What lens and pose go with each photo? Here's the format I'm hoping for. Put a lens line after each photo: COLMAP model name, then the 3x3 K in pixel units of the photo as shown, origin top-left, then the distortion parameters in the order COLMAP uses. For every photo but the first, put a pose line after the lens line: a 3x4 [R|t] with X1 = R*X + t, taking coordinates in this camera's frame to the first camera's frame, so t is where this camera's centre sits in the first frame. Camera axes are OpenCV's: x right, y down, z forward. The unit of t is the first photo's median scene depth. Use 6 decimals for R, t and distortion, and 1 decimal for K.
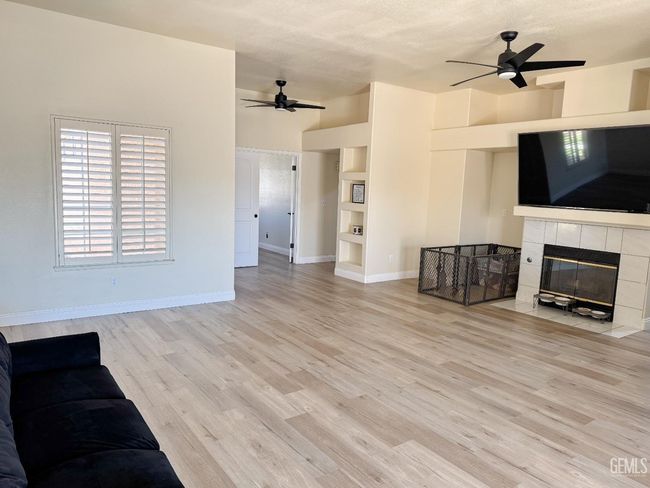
lens RADIAL K [[472.6, 0, 335.2], [0, 472.6, 246.9], [0, 0, 1]] dist [0.037951, -0.009238]
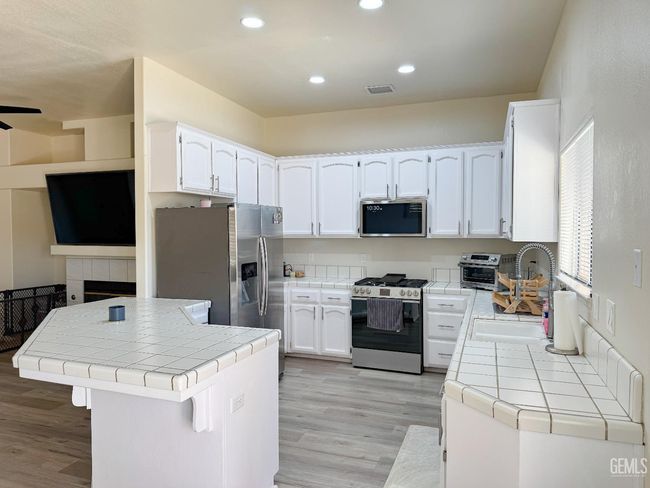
lens RADIAL K [[461.9, 0, 325.0], [0, 461.9, 244.0], [0, 0, 1]] dist [0.043594, -0.044392]
pose [[0.829896, -0.055300, 0.555171, 0.365633], [0.104240, 0.992922, -0.056920, 0.032011], [-0.548093, 0.105109, 0.829787, -0.154639]]
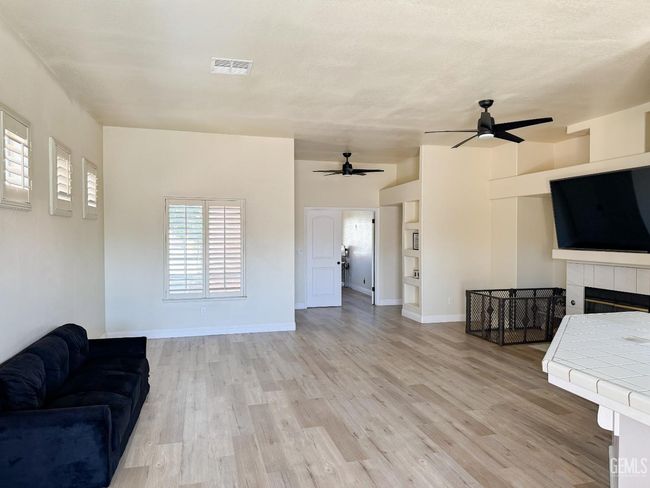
lens RADIAL K [[461.9, 0, 325.0], [0, 461.9, 244.0], [0, 0, 1]] dist [0.043594, -0.044392]
pose [[0.931255, -0.030771, -0.363067, 0.335061], [-0.010904, 0.993628, -0.112182, 0.023641], [0.364206, 0.108429, 0.924985, -0.126580]]
